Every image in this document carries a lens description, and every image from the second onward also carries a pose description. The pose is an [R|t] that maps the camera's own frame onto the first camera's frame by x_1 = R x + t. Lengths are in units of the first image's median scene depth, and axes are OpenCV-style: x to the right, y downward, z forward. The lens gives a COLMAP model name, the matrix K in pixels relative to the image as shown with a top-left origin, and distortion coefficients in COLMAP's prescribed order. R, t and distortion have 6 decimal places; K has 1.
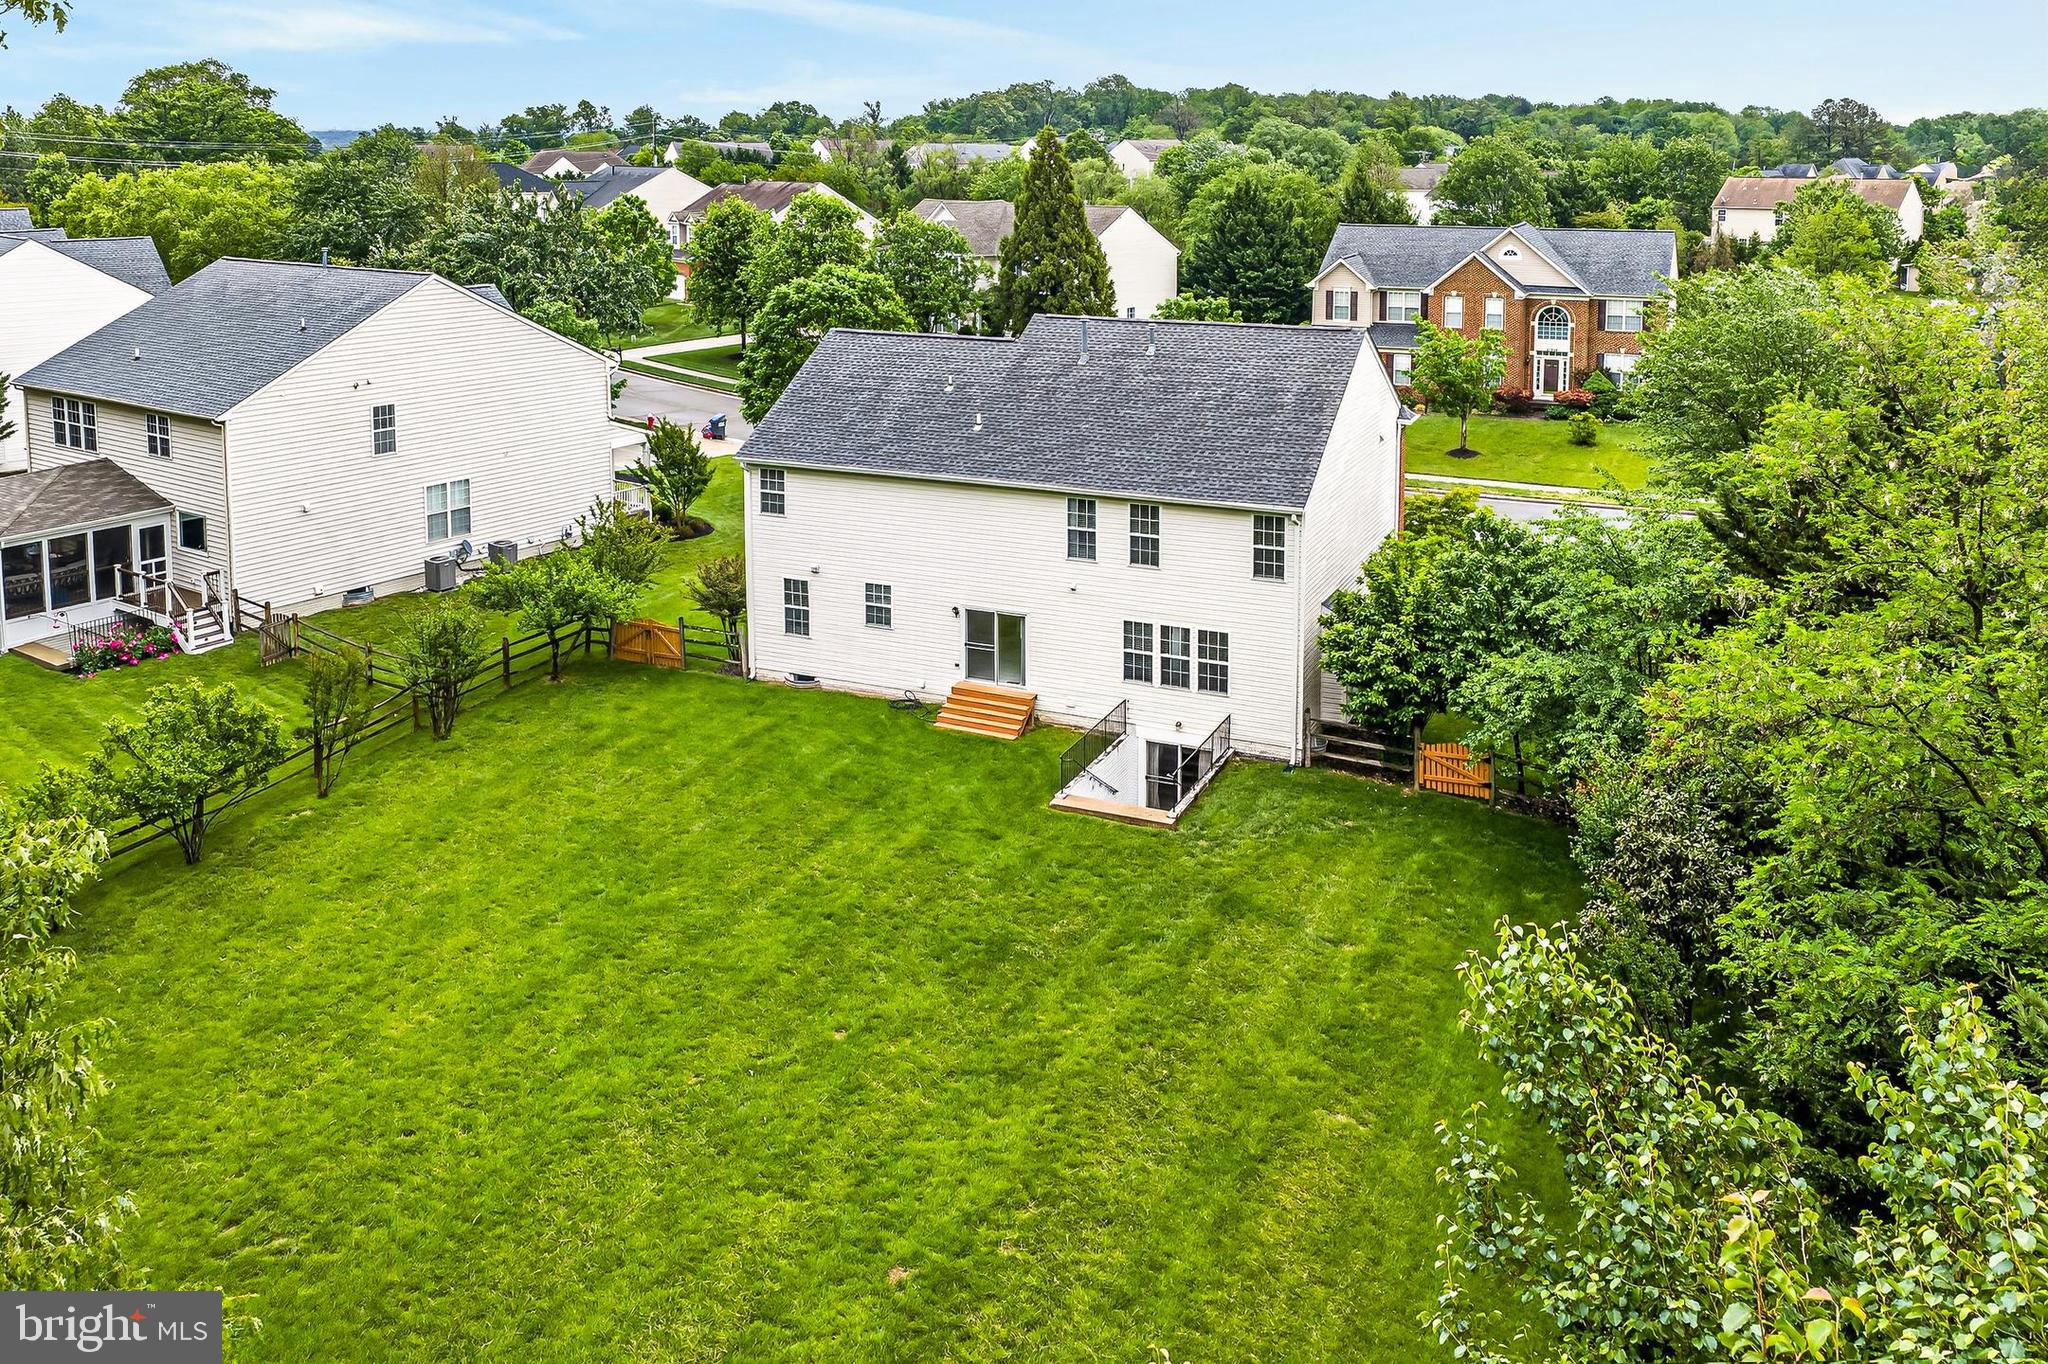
lens RADIAL K [[1685.5, 0, 1006.8], [0, 1685.5, 377.7], [0, 0, 1]] dist [0.007942, -0.013743]
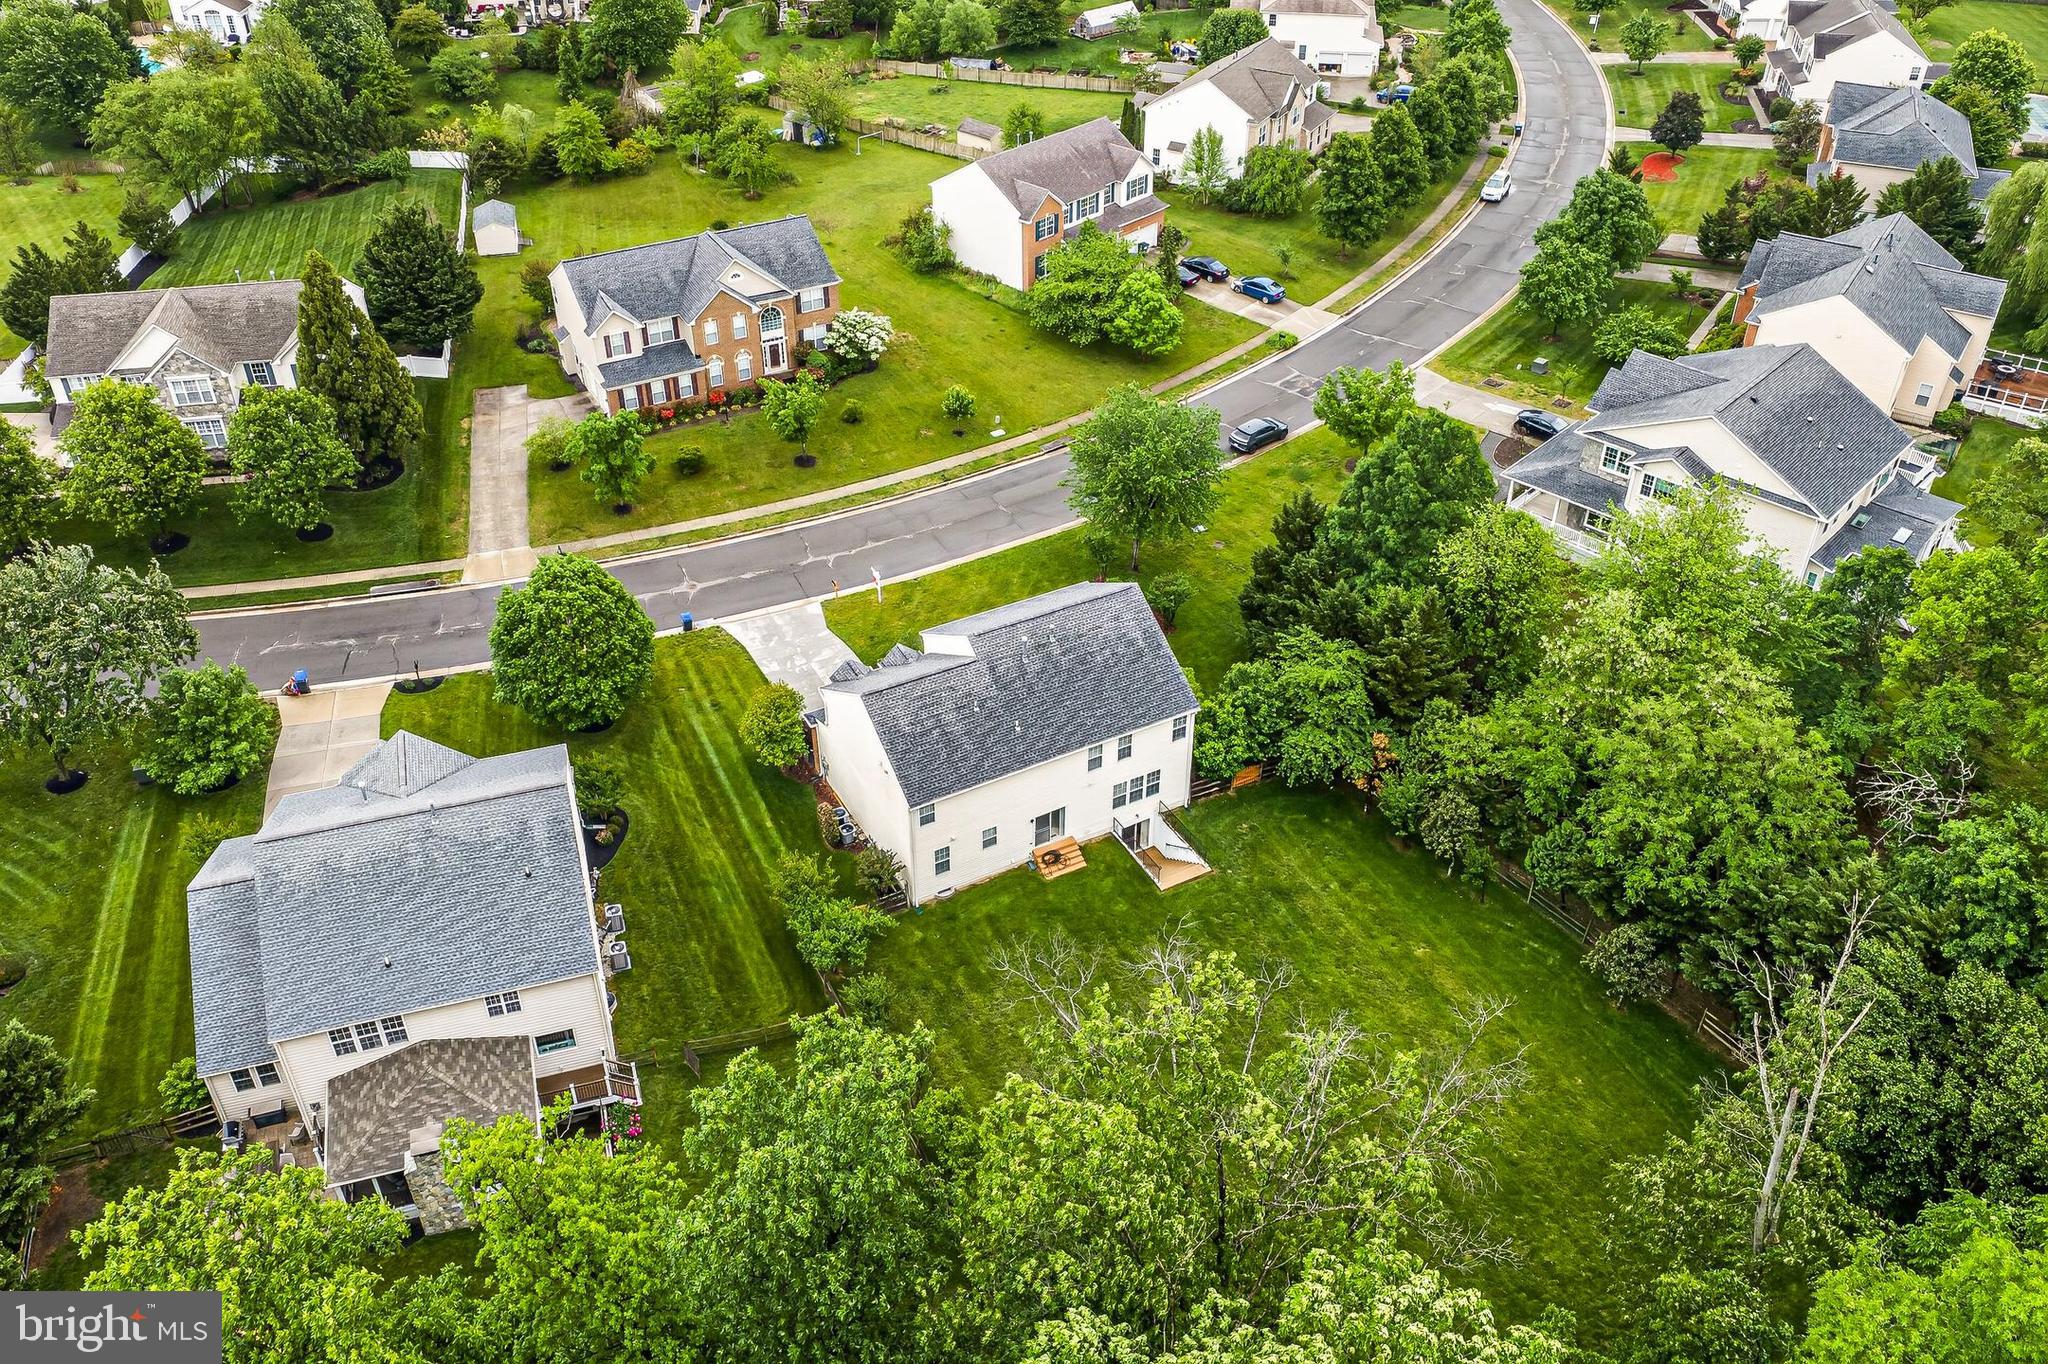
lens RADIAL K [[1652.0, 0, 1018.4], [0, 1652.0, 696.8], [0, 0, 1]] dist [0.018237, -0.012920]
pose [[0.608601, -0.477327, 0.633848, -1.179130], [0.115779, 0.843696, 0.524187, -0.973800], [-0.784984, -0.245634, 0.568739, 0.015943]]
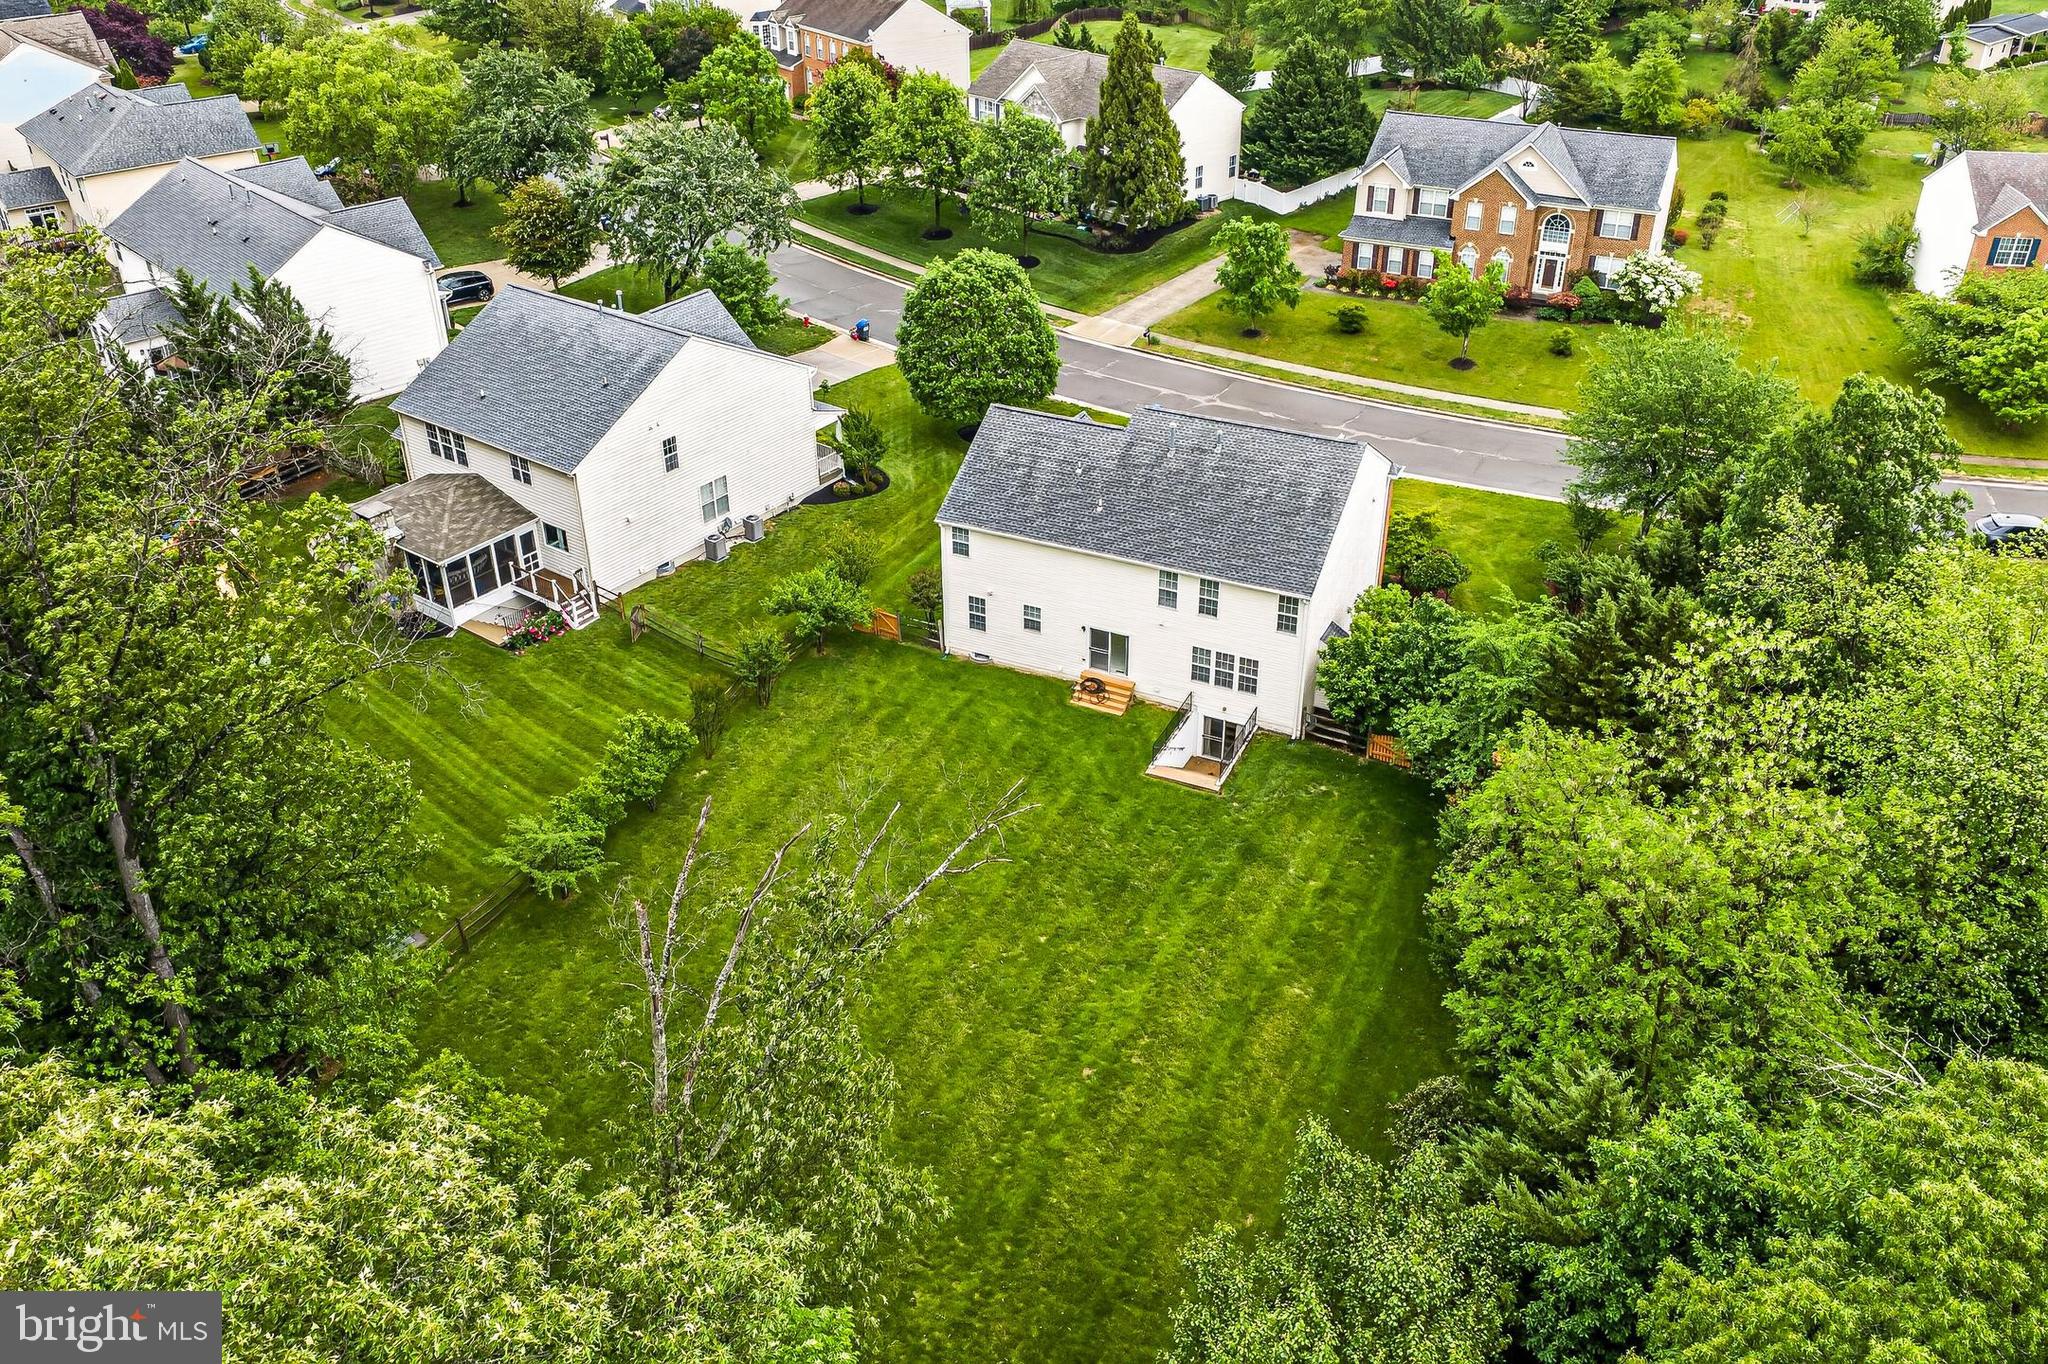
lens RADIAL K [[1652.0, 0, 1022.7], [0, 1652.0, 693.5], [0, 0, 1]] dist [0.018237, -0.012920]
pose [[0.999851, 0.007089, -0.015712, -0.065618], [-0.000075, 0.913295, 0.407299, -0.447178], [0.017236, -0.407237, 0.913160, -0.433729]]
